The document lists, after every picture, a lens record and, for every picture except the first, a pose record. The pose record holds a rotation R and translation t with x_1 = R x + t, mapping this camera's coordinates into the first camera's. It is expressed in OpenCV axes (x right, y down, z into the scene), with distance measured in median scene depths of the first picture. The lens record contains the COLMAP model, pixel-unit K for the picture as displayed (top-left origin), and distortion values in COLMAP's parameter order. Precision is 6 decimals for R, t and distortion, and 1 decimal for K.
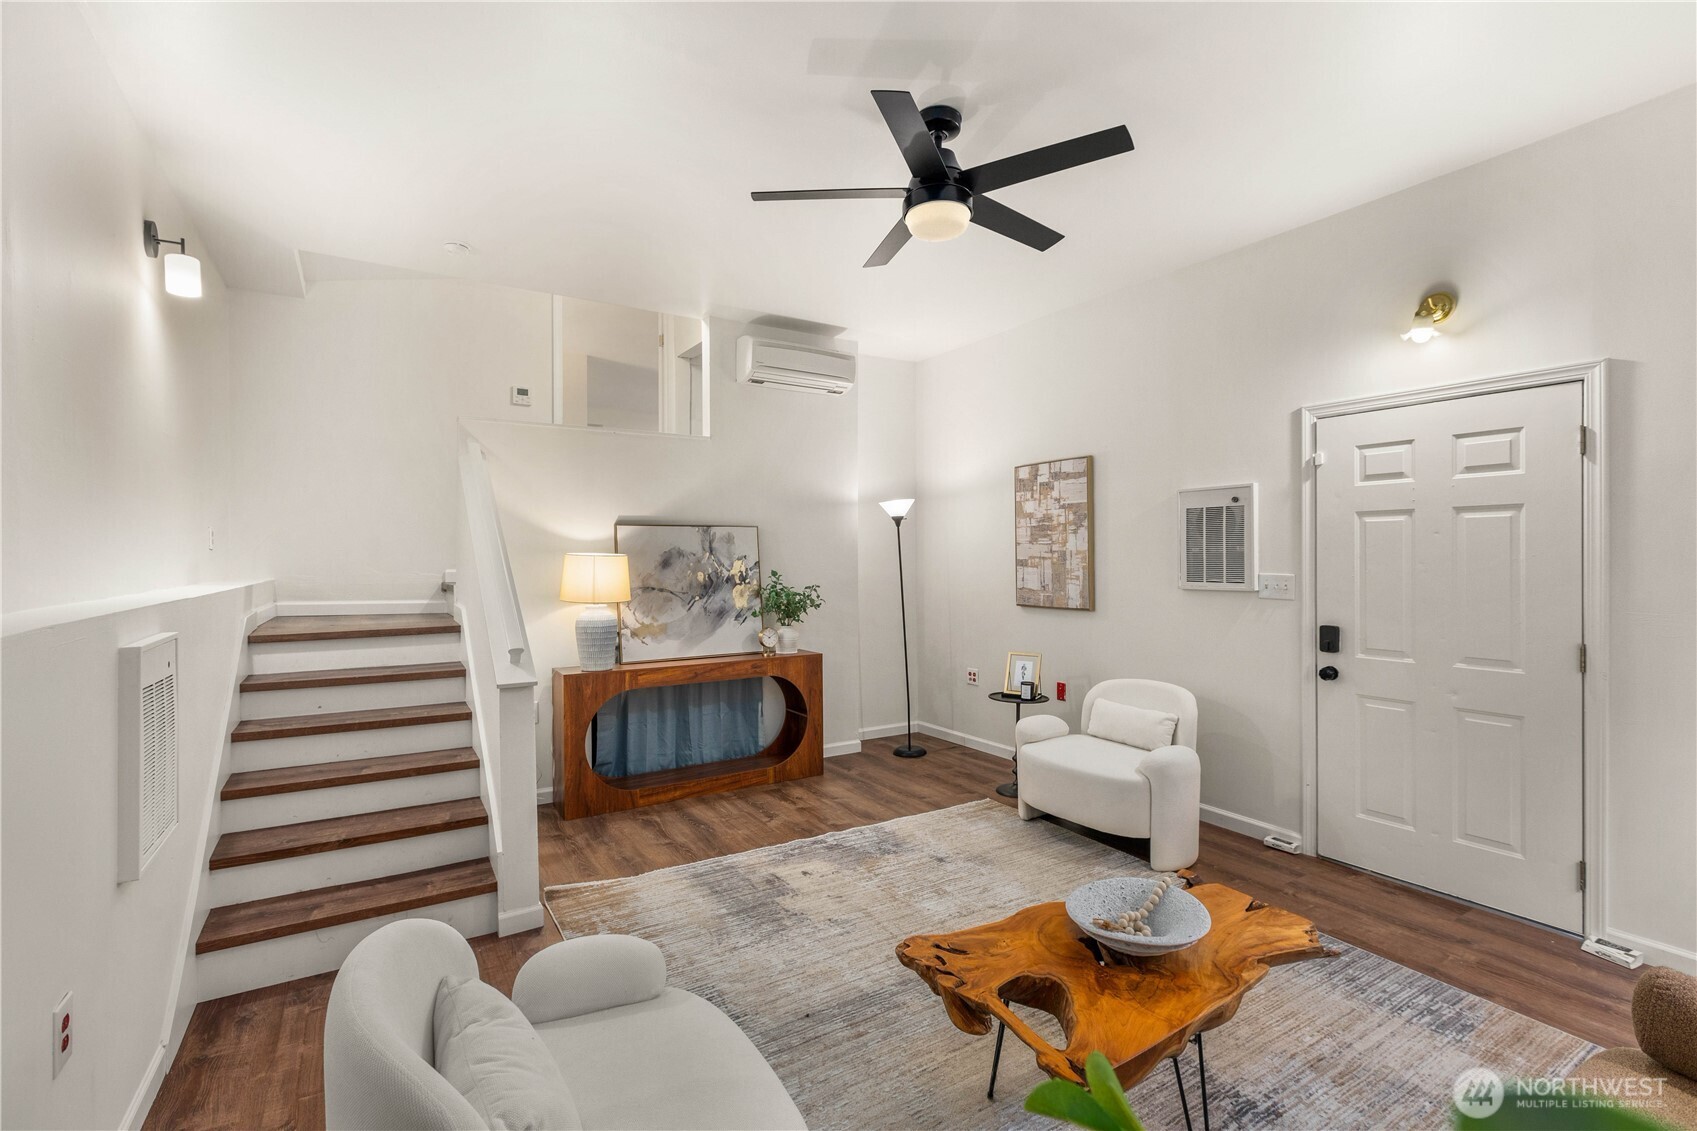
lens RADIAL K [[757.9, 0, 845.2], [0, 757.9, 560.5], [0, 0, 1]] dist [0.002980, 0.000409]
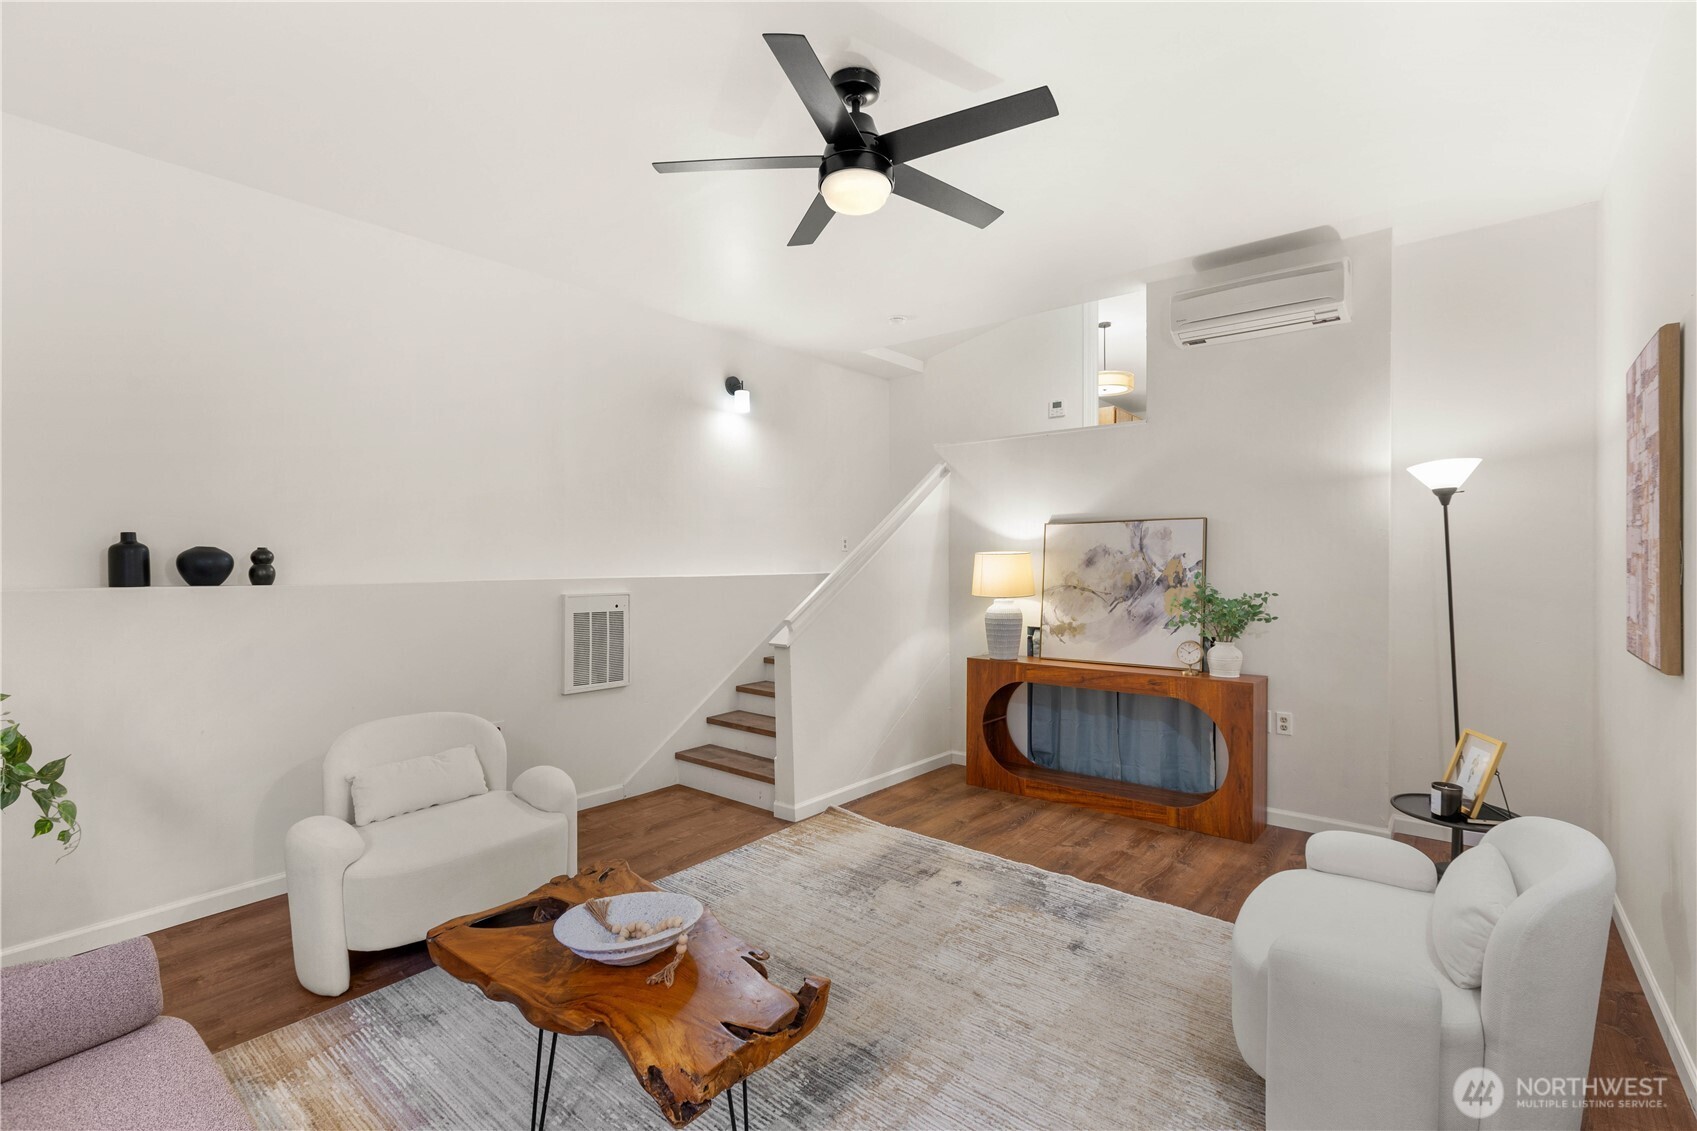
lens RADIAL K [[757.9, 0, 843.9], [0, 757.9, 567.3], [0, 0, 1]] dist [0.002980, 0.000409]
pose [[0.328818, 0.013189, -0.944301, 0.597084], [-0.003822, 0.999913, 0.012635, -0.000125], [0.944386, -0.000546, 0.328840, 0.405431]]
